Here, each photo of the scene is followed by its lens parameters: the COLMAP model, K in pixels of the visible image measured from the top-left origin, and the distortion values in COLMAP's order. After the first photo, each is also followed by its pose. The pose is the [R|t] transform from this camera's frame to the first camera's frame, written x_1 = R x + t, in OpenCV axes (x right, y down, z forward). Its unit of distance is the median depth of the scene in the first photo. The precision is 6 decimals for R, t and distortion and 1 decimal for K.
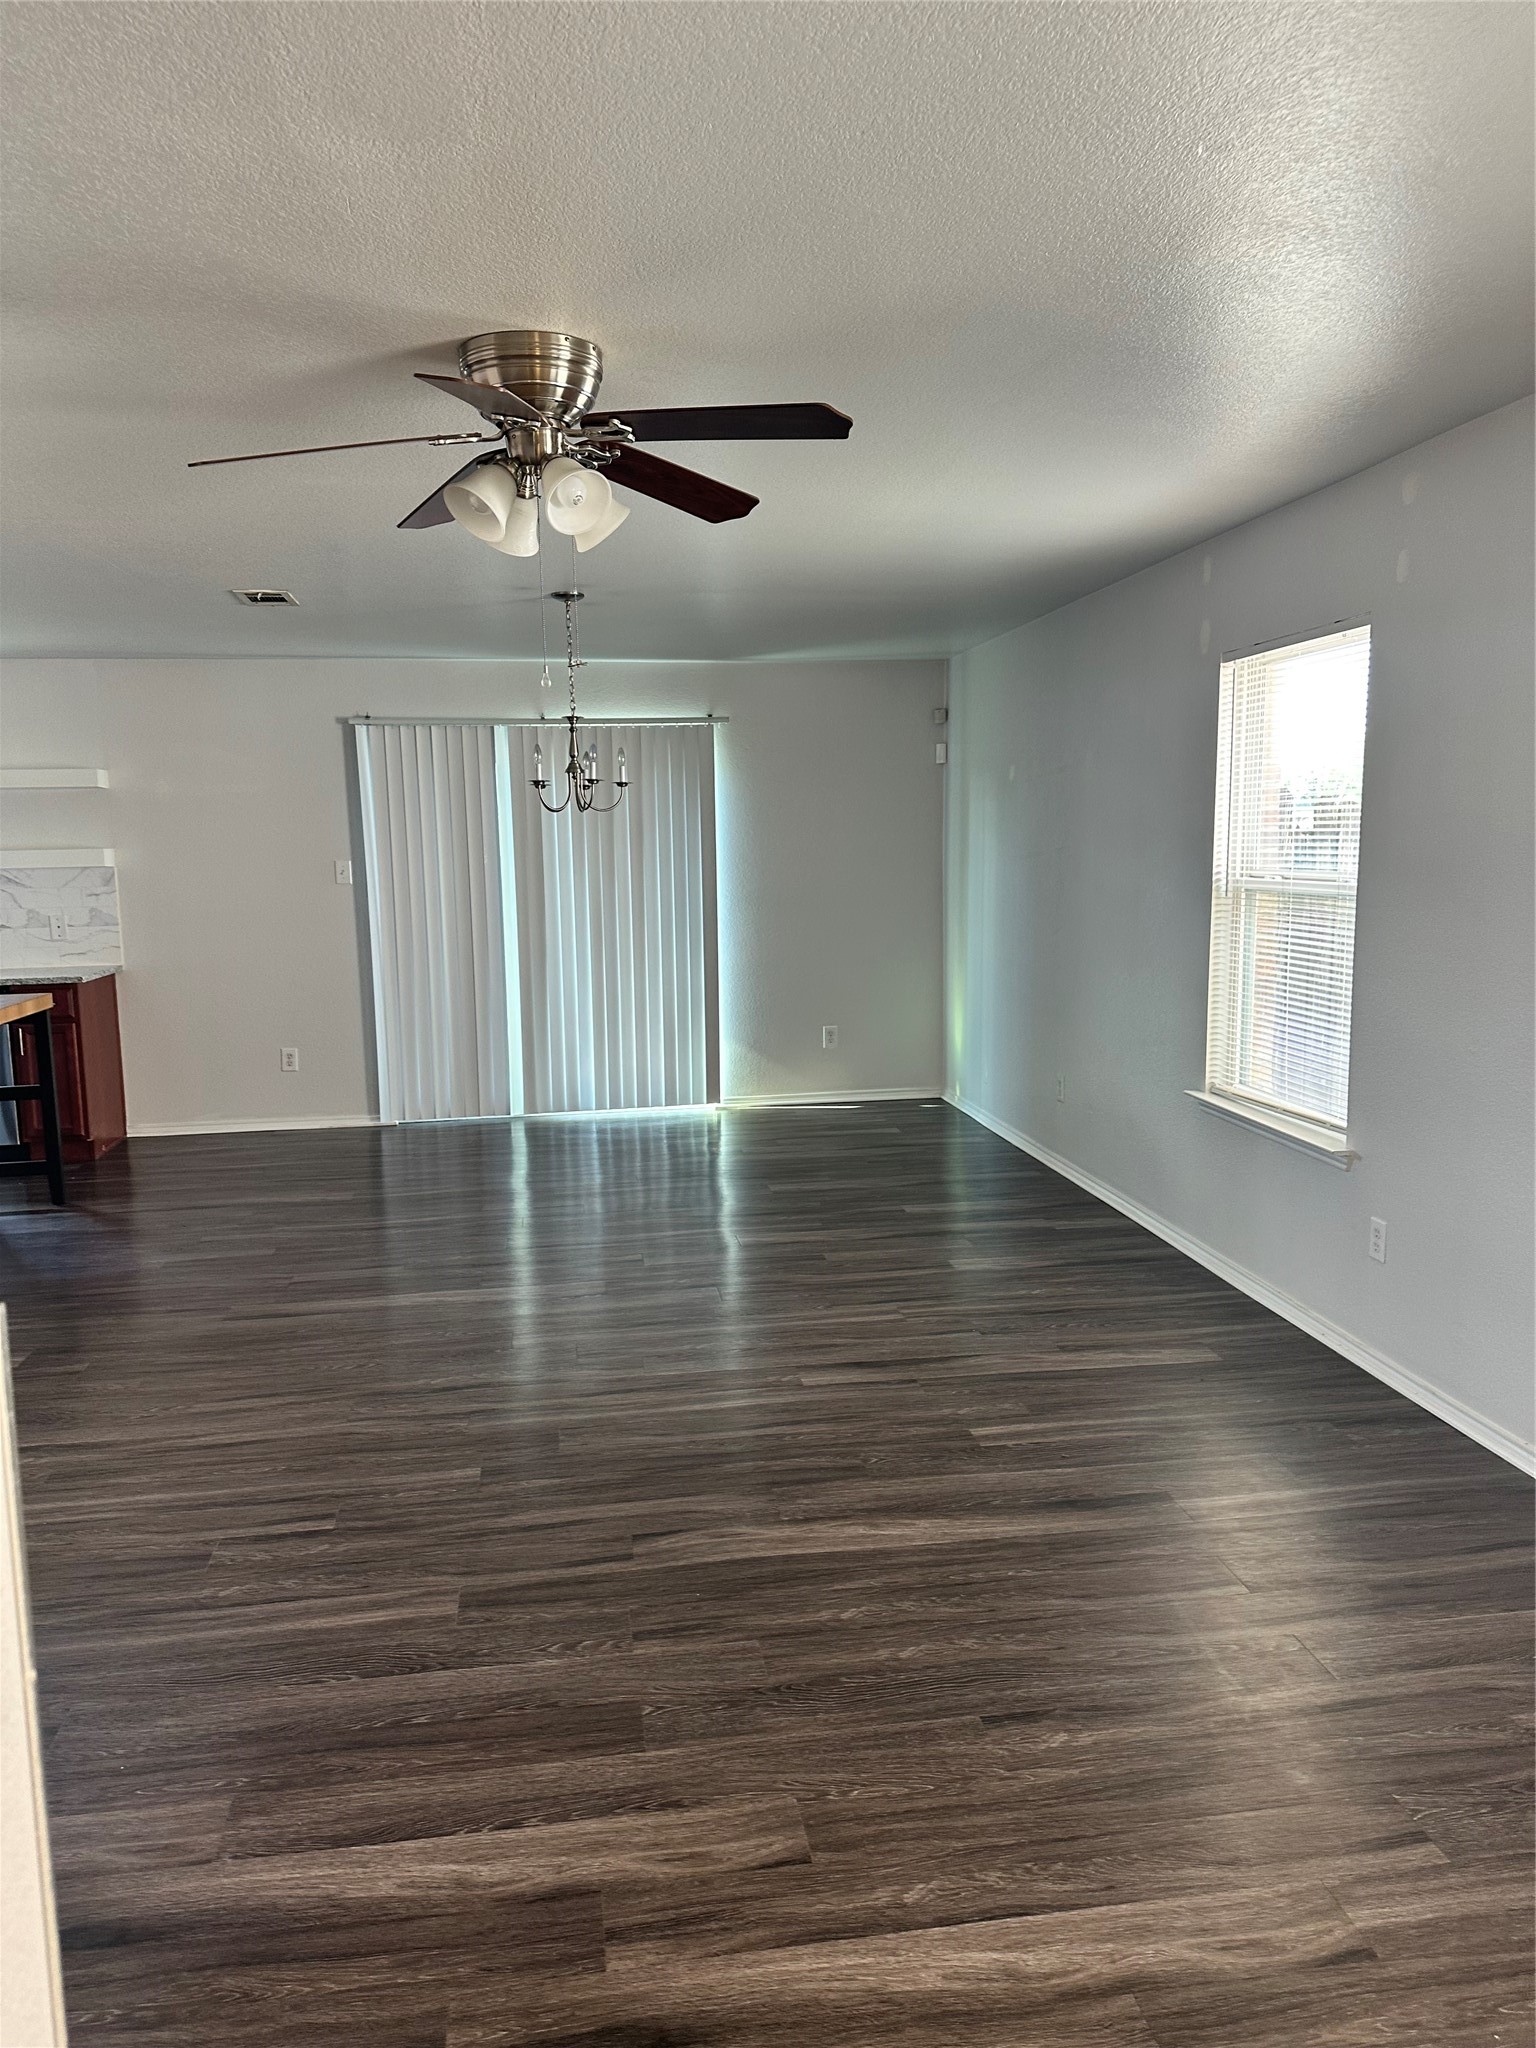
lens RADIAL K [[1440.8, 0, 667.9], [0, 1440.8, 1057.8], [0, 0, 1]] dist [0.216528, -0.336083]
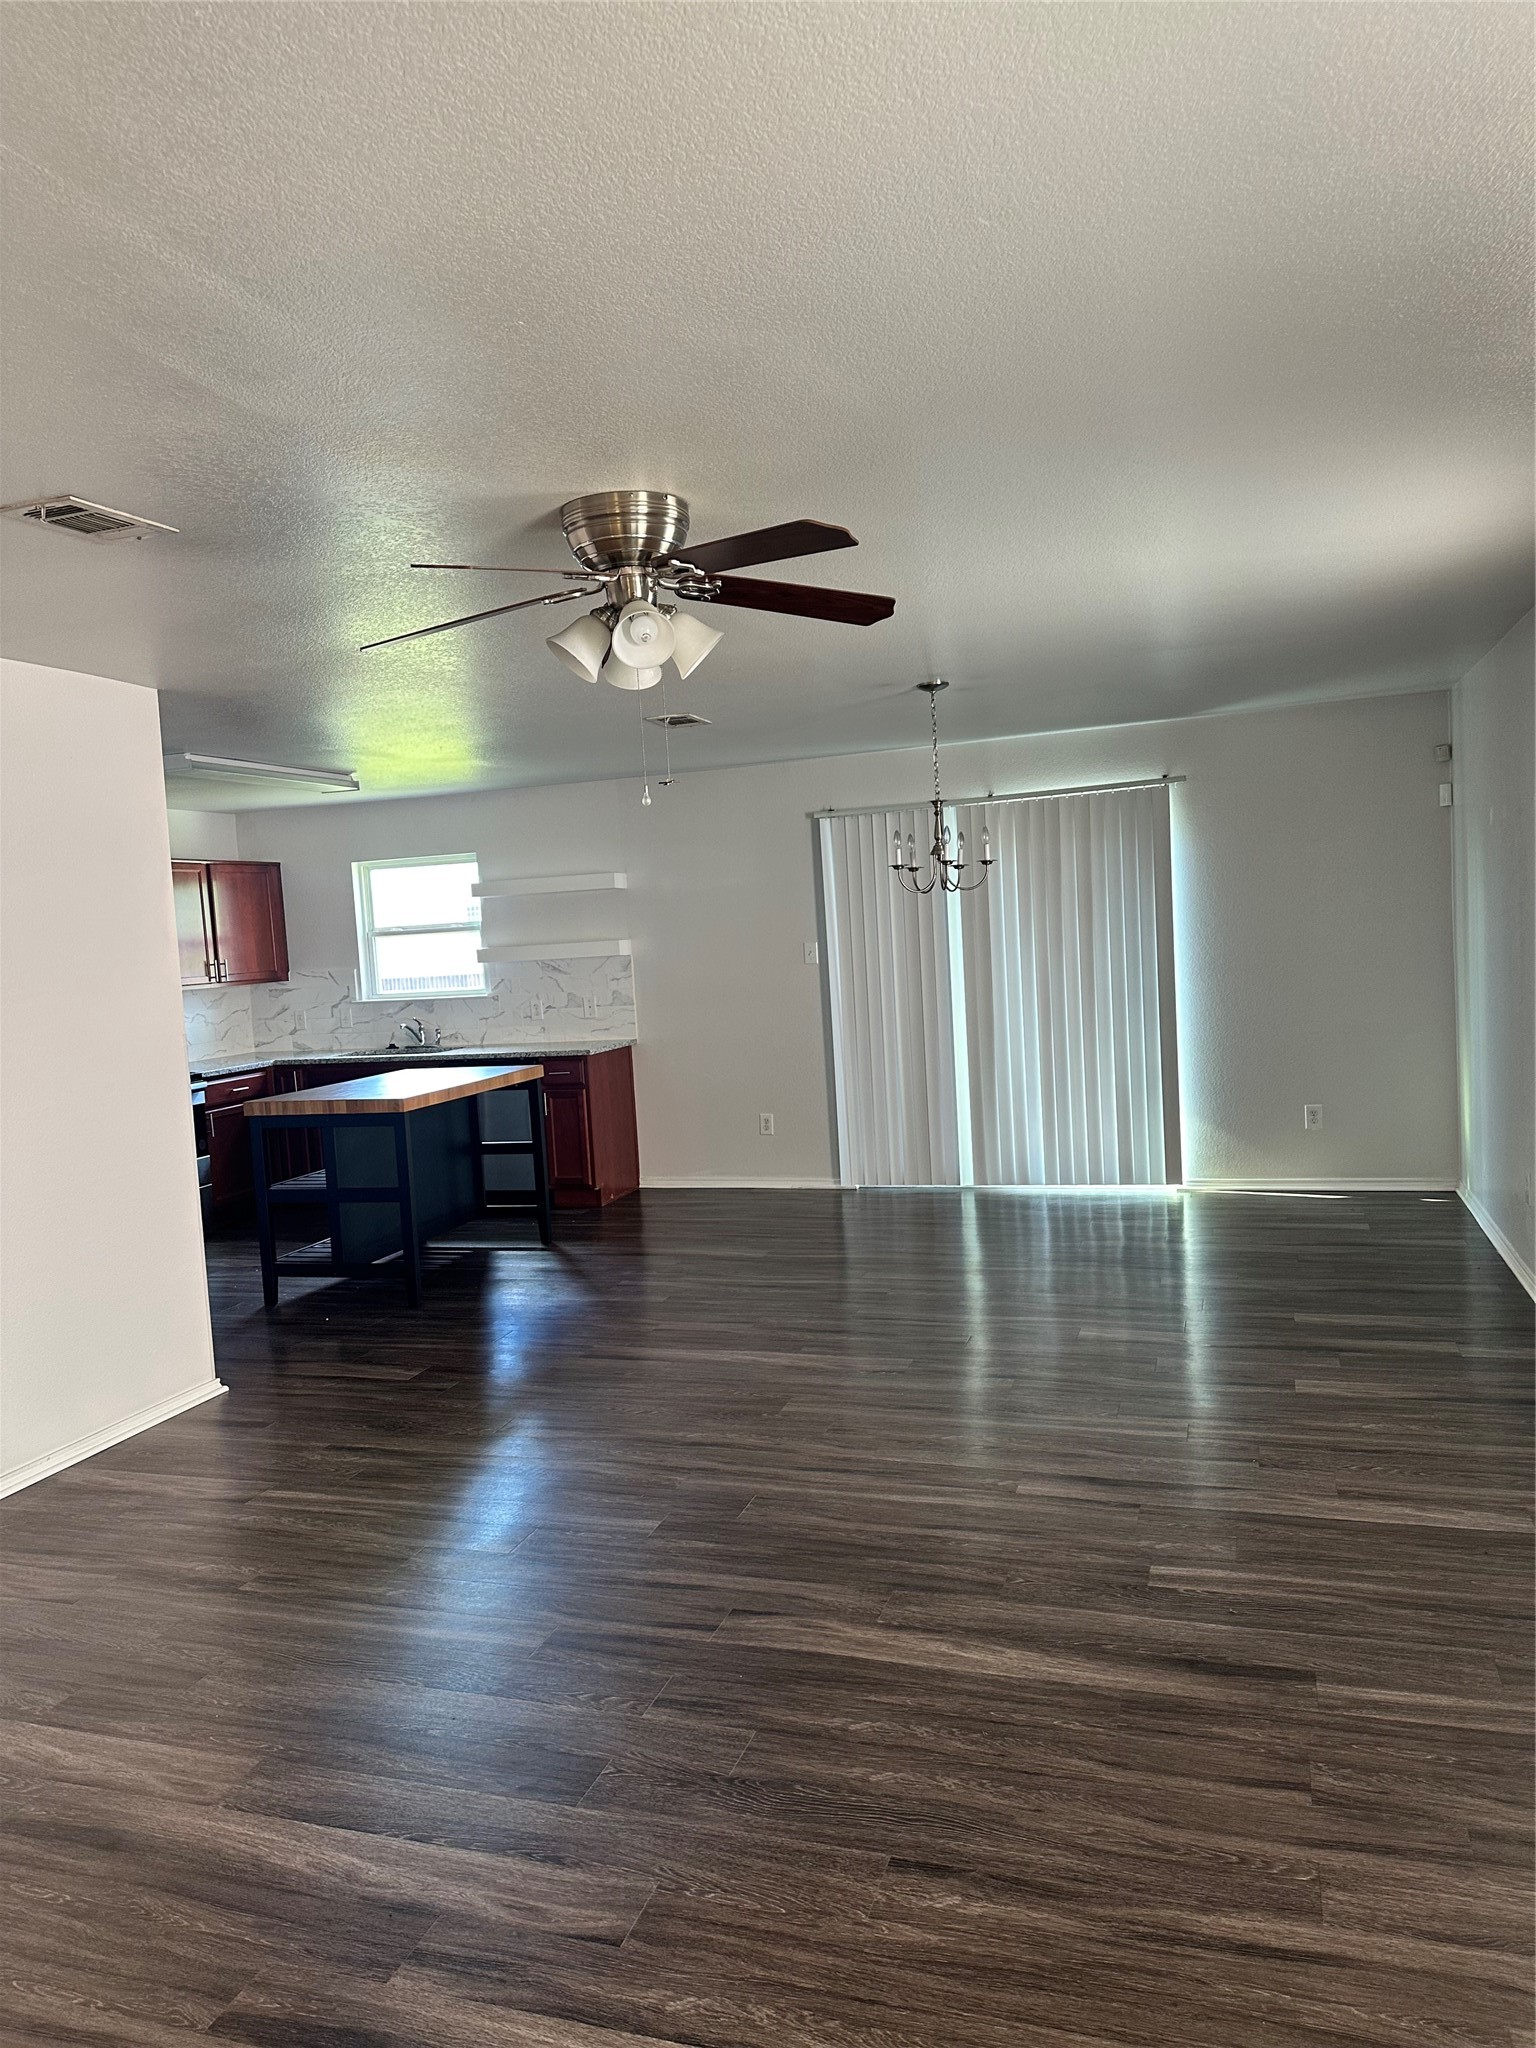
lens RADIAL K [[1430.0, 0, 771.1], [0, 1430.0, 1056.3], [0, 0, 1]] dist [0.130118, -0.172052]
pose [[0.888735, 0.008488, -0.458343, 0.376807], [-0.025640, 0.999184, -0.031213, -0.025585], [0.457704, 0.039492, 0.888227, 0.074170]]
